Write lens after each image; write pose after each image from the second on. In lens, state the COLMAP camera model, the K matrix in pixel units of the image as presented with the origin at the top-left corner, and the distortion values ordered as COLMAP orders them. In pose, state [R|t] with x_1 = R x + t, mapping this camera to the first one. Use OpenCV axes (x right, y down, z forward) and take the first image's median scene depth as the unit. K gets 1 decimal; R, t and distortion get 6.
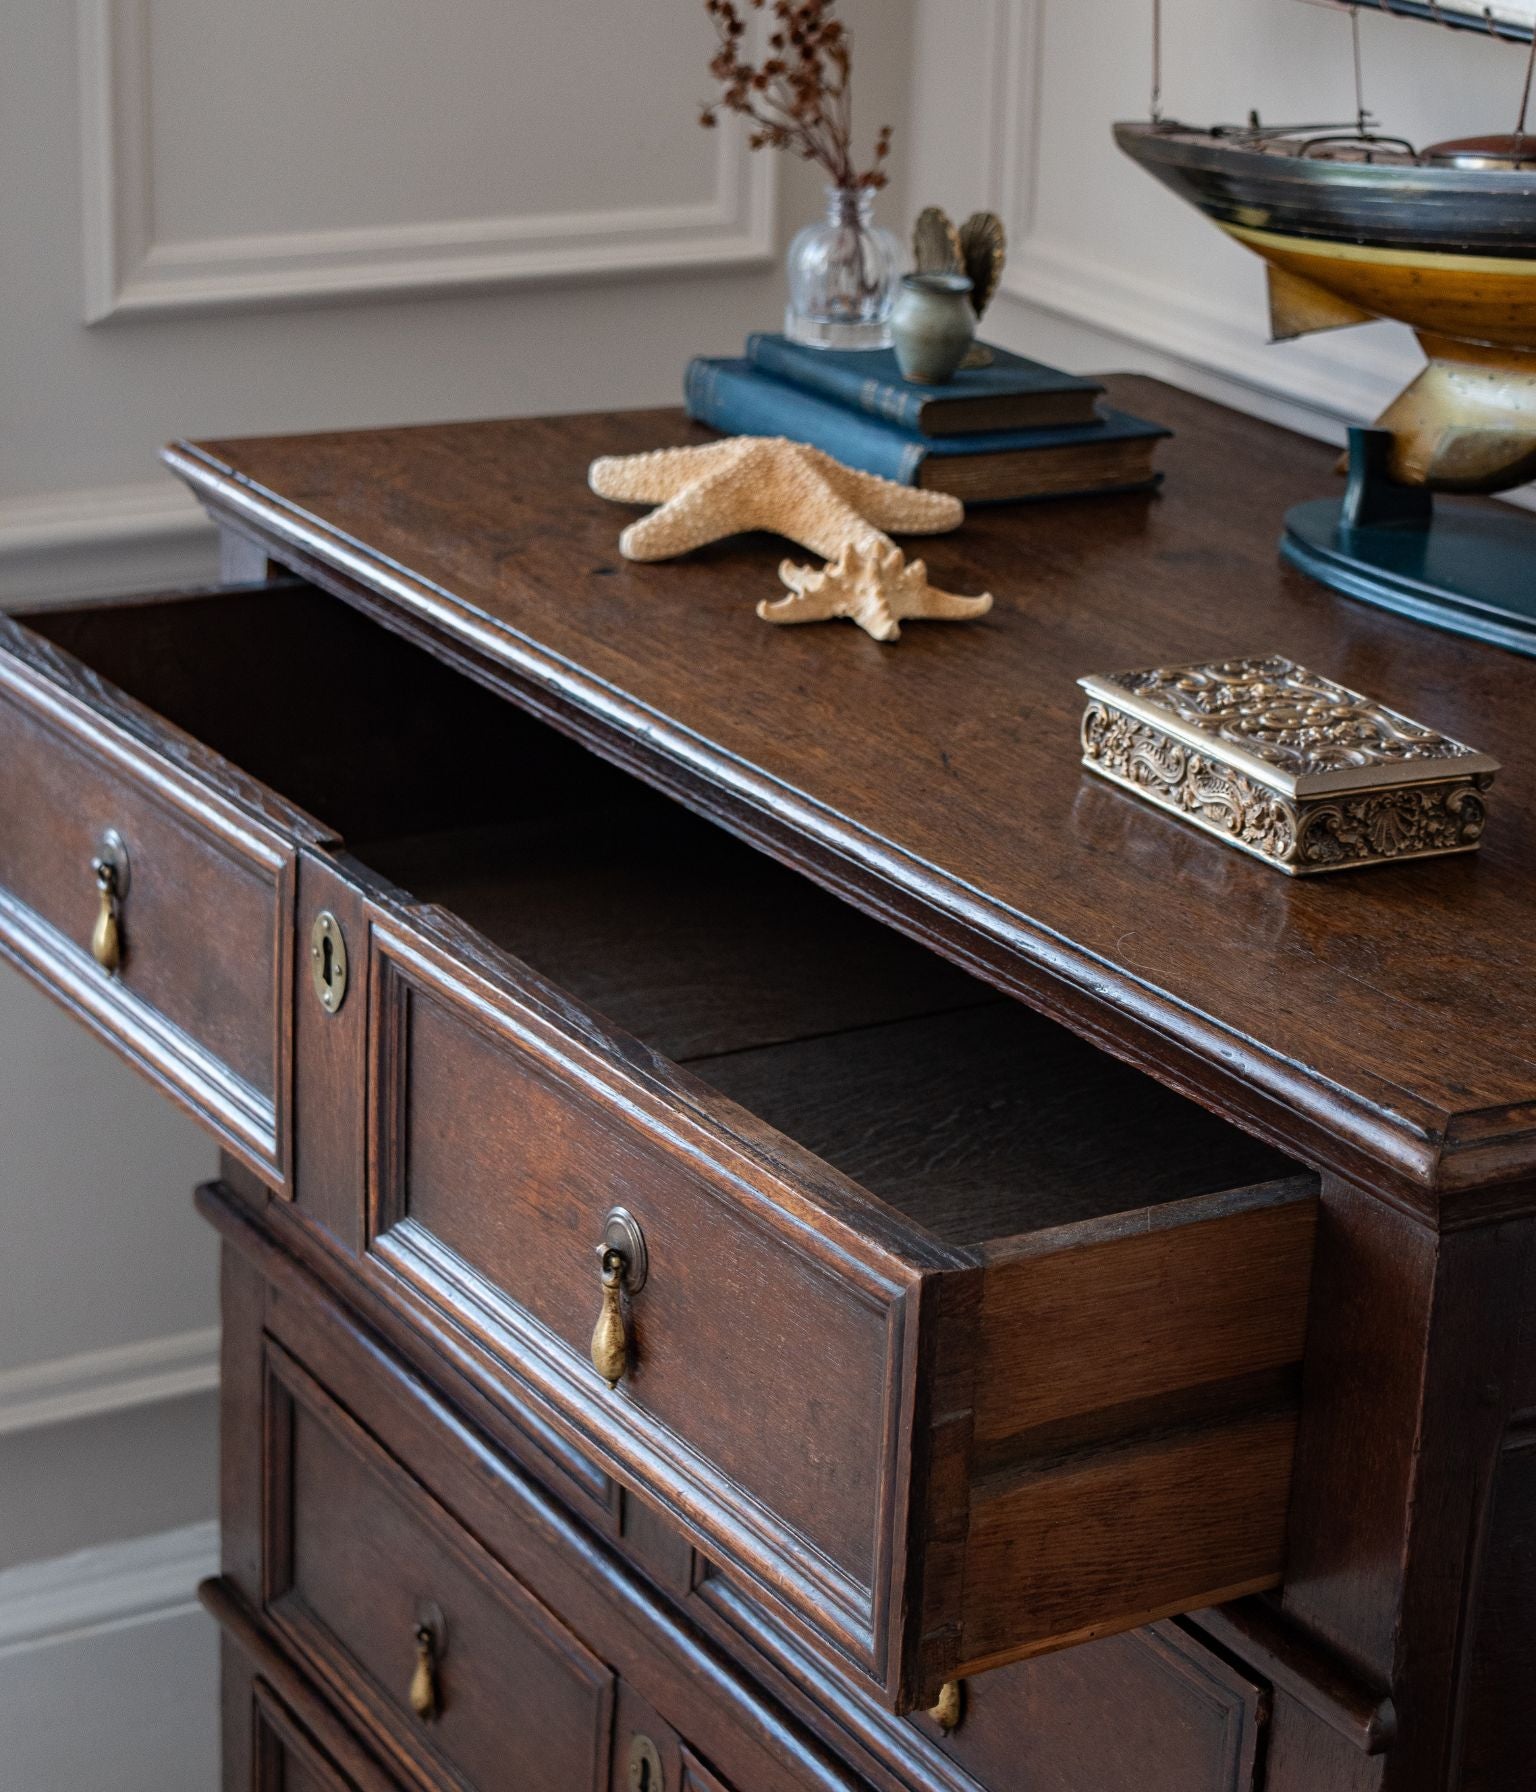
lens RADIAL K [[4177.5, 0, 787.0], [0, 4177.5, 866.1], [0, 0, 1]] dist [0.011431, 0.000000]
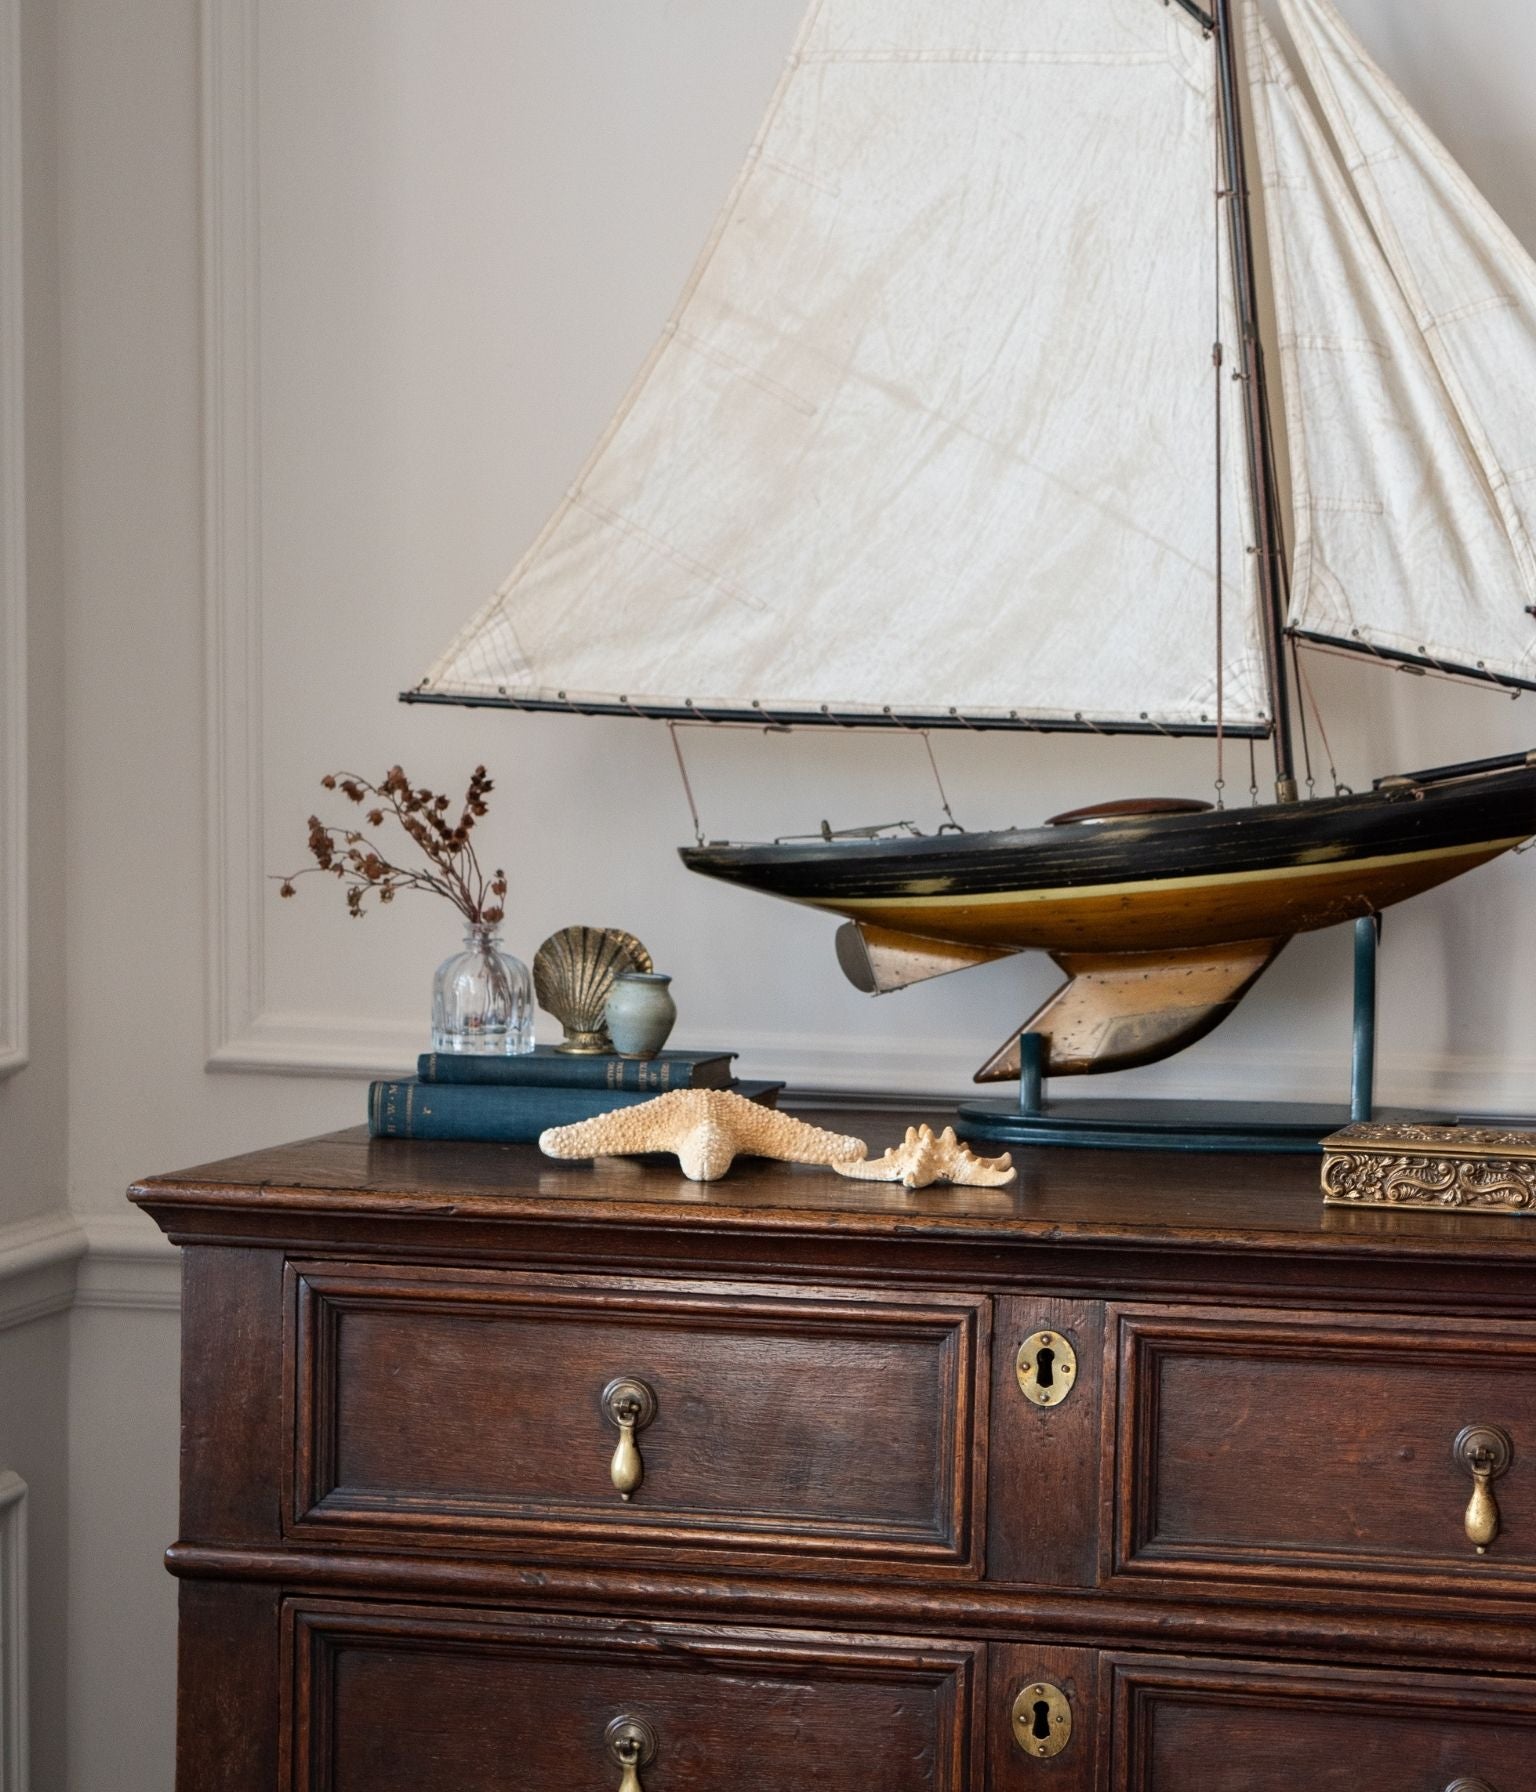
lens RADIAL K [[5247.9, 0, 771.0], [0, 5247.9, 944.9], [0, 0, 1]] dist [0.071905, 0.000000]
pose [[0.702630, -0.075520, 0.707537, -1.095425], [0.241423, 0.960671, -0.137210, 0.074705], [-0.669348, 0.267223, 0.693228, -0.089082]]
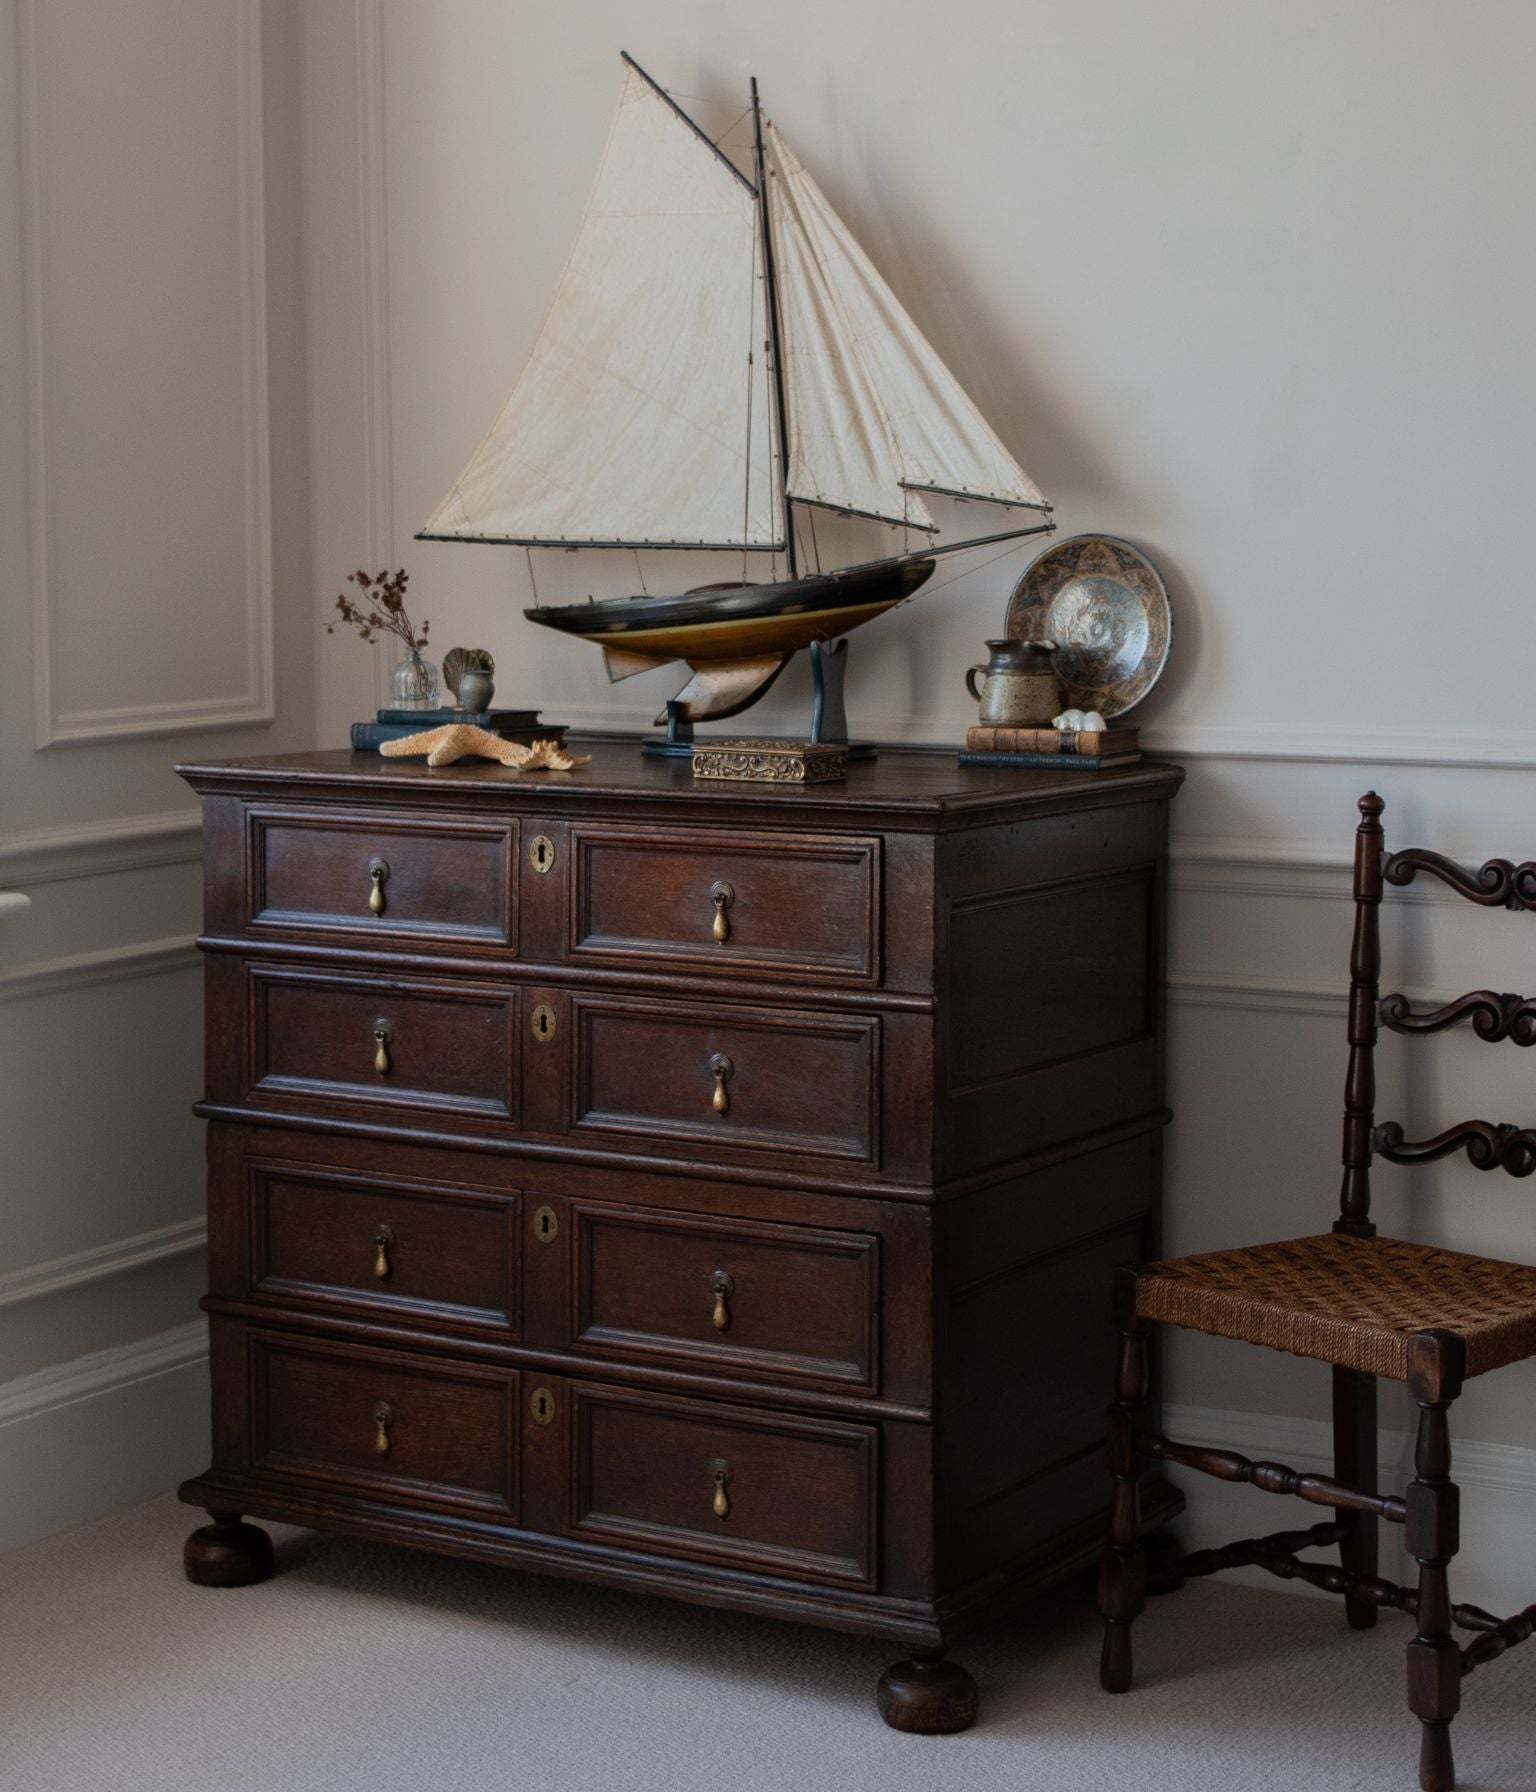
lens RADIAL K [[3376.7, 0, 804.6], [0, 3376.7, 726.3], [0, 0, 1]] dist [-0.054463, 0.000000]
pose [[0.872985, -0.073779, 0.482135, -0.818046], [0.190652, 0.961466, -0.198077, 0.347451], [-0.448943, 0.264838, 0.853412, -0.837432]]
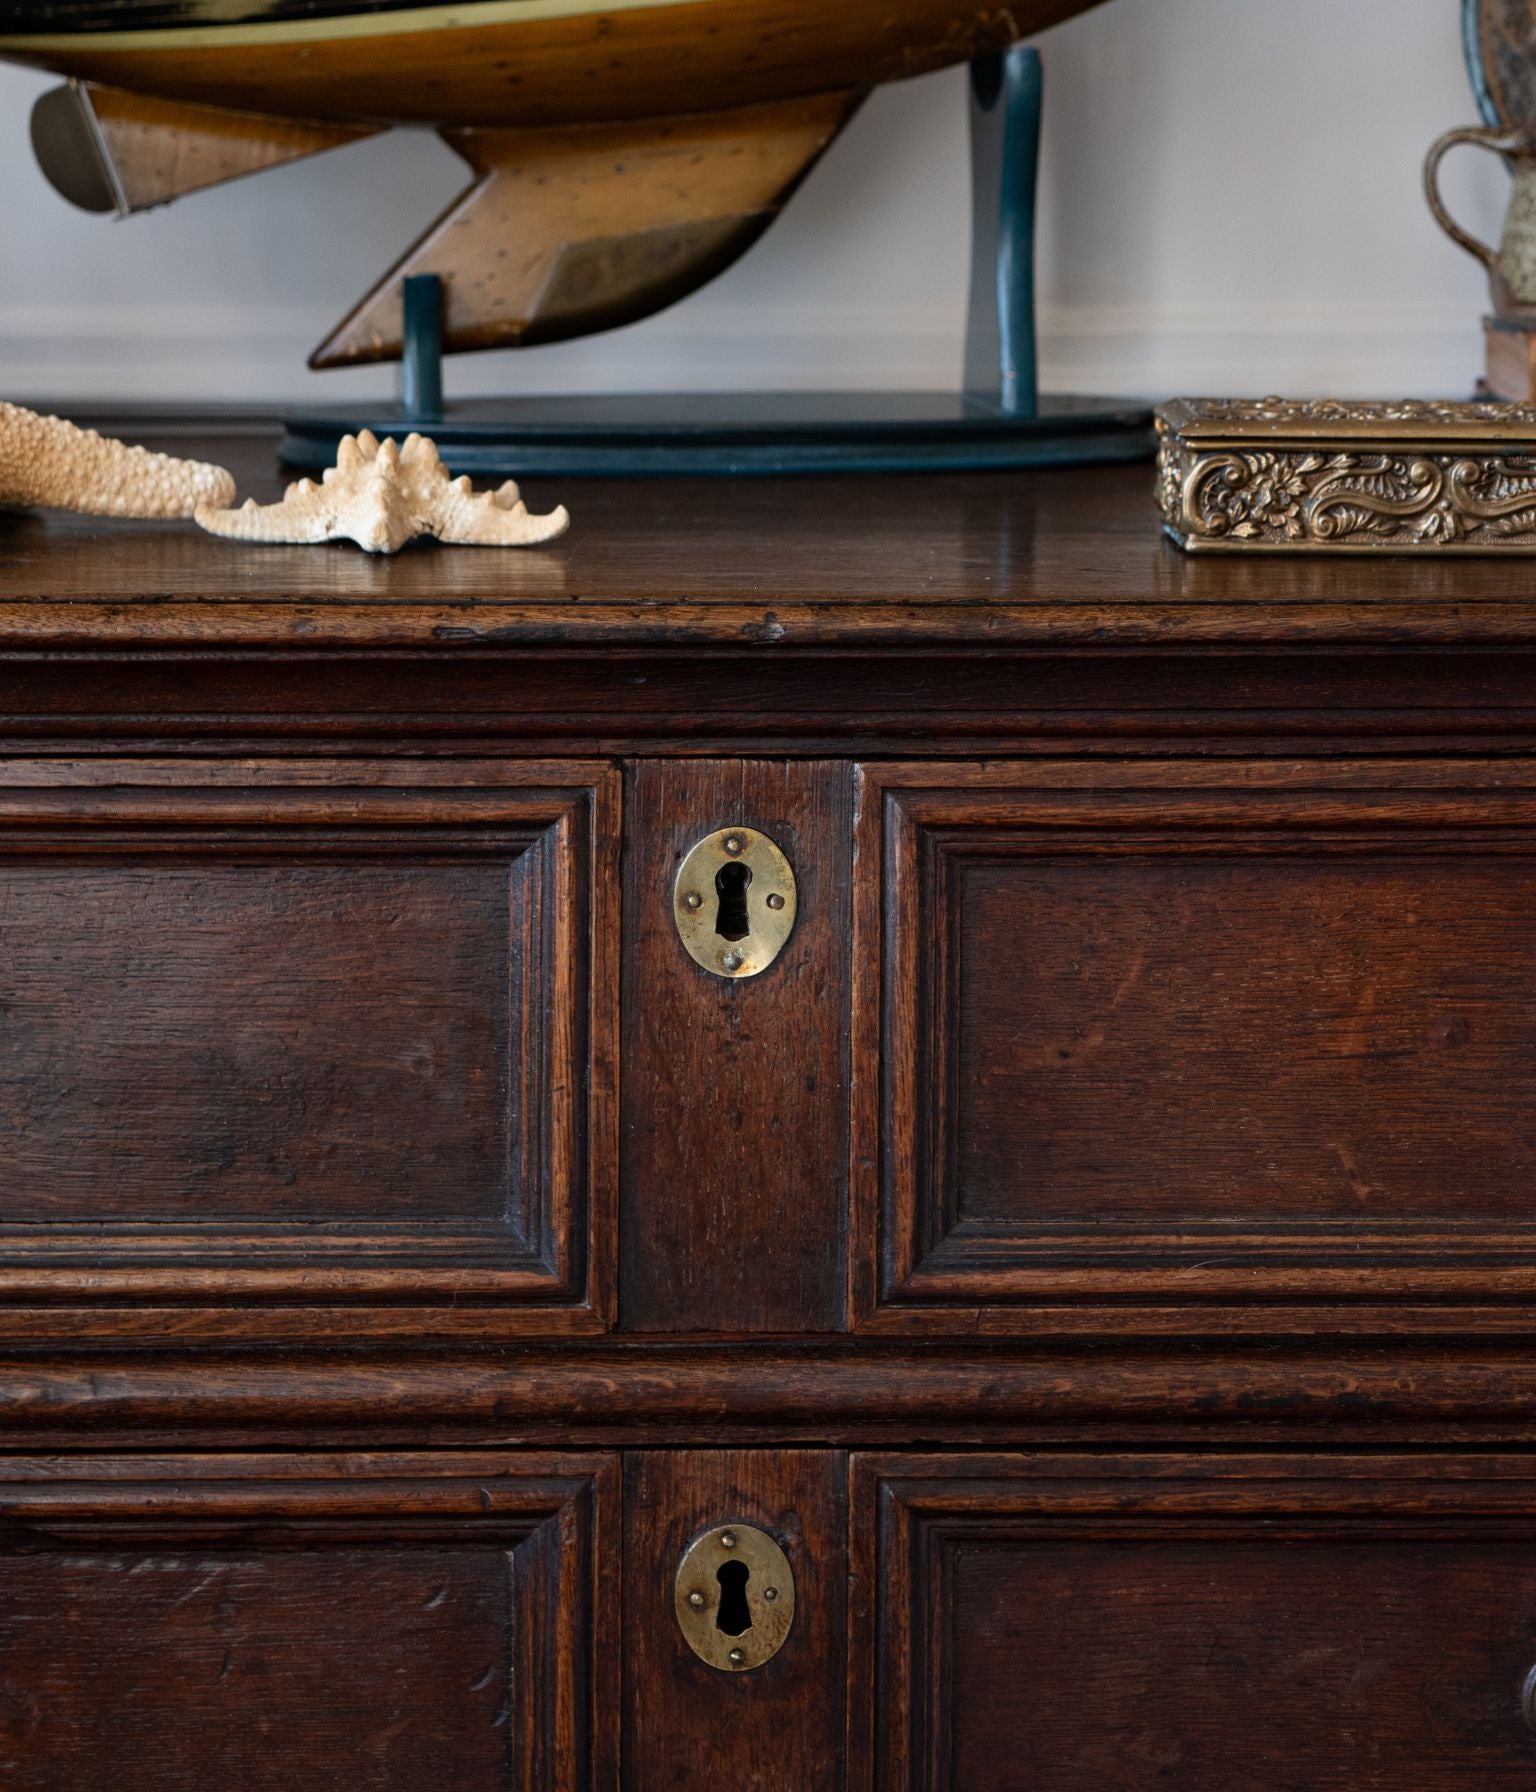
lens RADIAL K [[5155.4, 0, 742.5], [0, 5155.4, 675.0], [0, 0, 1]] dist [0.070783, 0.000000]
pose [[0.478037, -0.148411, 0.865711, -0.629877], [0.296919, 0.954903, -0.000254, -0.022901], [-0.826632, 0.257167, 0.500545, 0.535446]]
